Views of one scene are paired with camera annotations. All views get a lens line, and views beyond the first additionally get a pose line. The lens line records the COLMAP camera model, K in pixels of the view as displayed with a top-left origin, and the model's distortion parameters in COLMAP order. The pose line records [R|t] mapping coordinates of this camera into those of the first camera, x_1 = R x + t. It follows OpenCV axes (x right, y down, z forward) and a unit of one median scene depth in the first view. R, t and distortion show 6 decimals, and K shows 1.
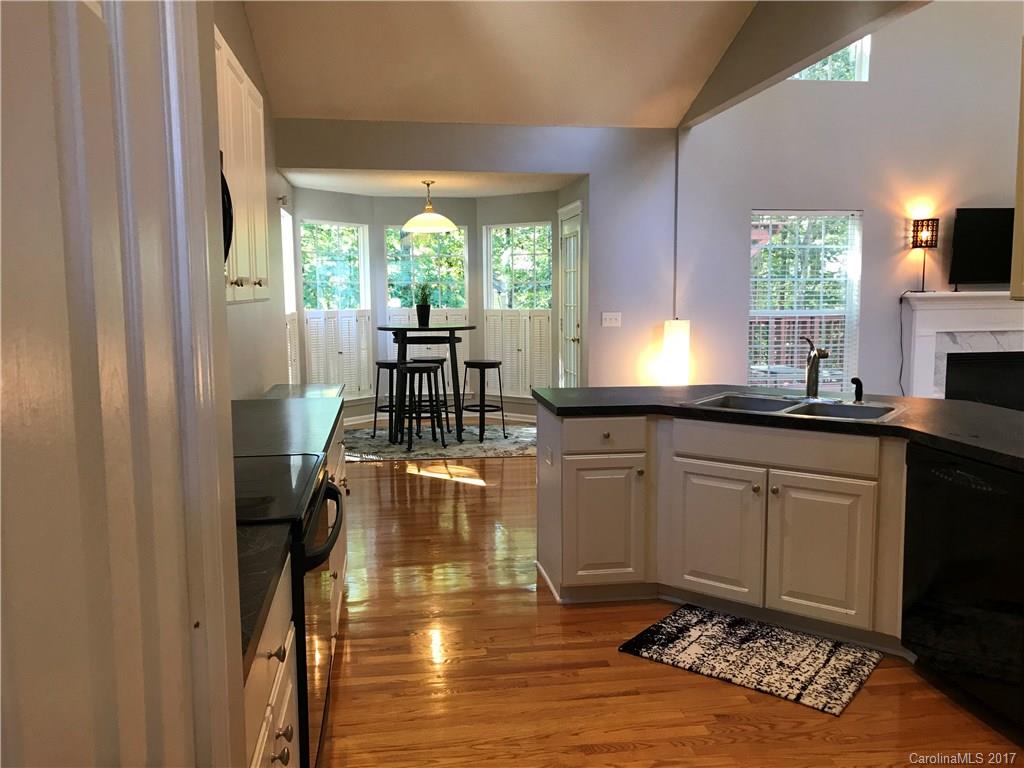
lens RADIAL K [[835.9, 0, 512.0], [0, 835.9, 384.0], [0, 0, 1]] dist [0.088362, -0.000184]
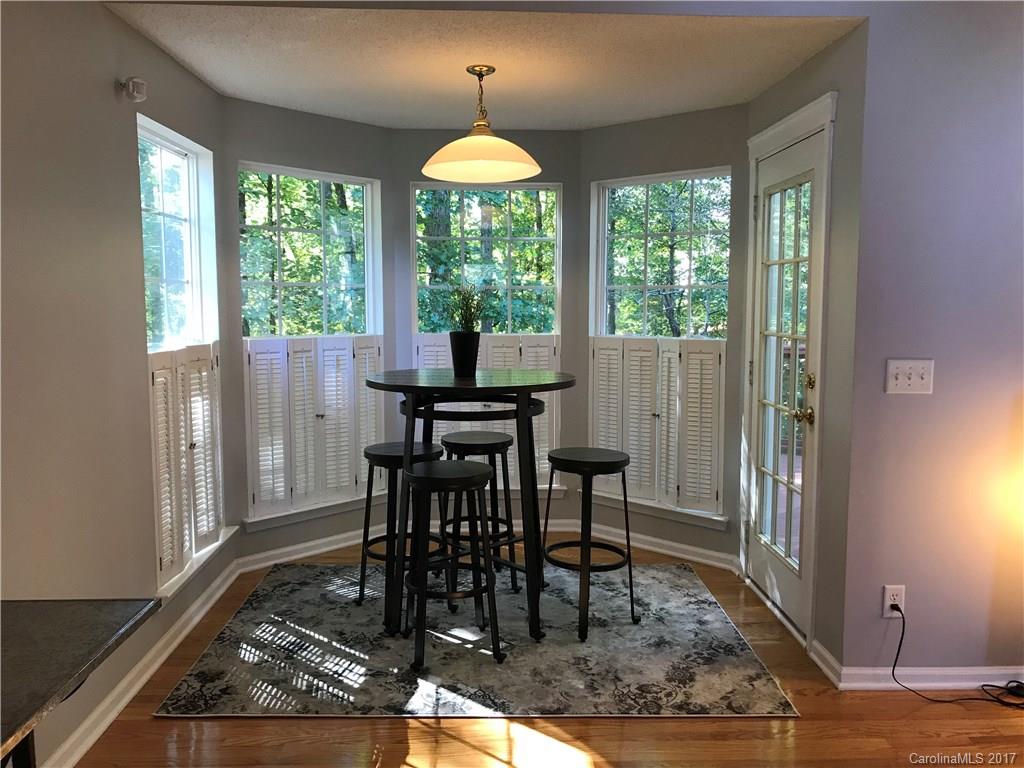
lens RADIAL K [[835.9, 0, 512.0], [0, 835.9, 384.0], [0, 0, 1]] dist [0.088362, -0.000184]
pose [[0.993934, 0.021794, -0.107799, -0.028000], [-0.022978, 0.999688, -0.009755, -0.061450], [0.107553, 0.012173, 0.994125, 0.532216]]
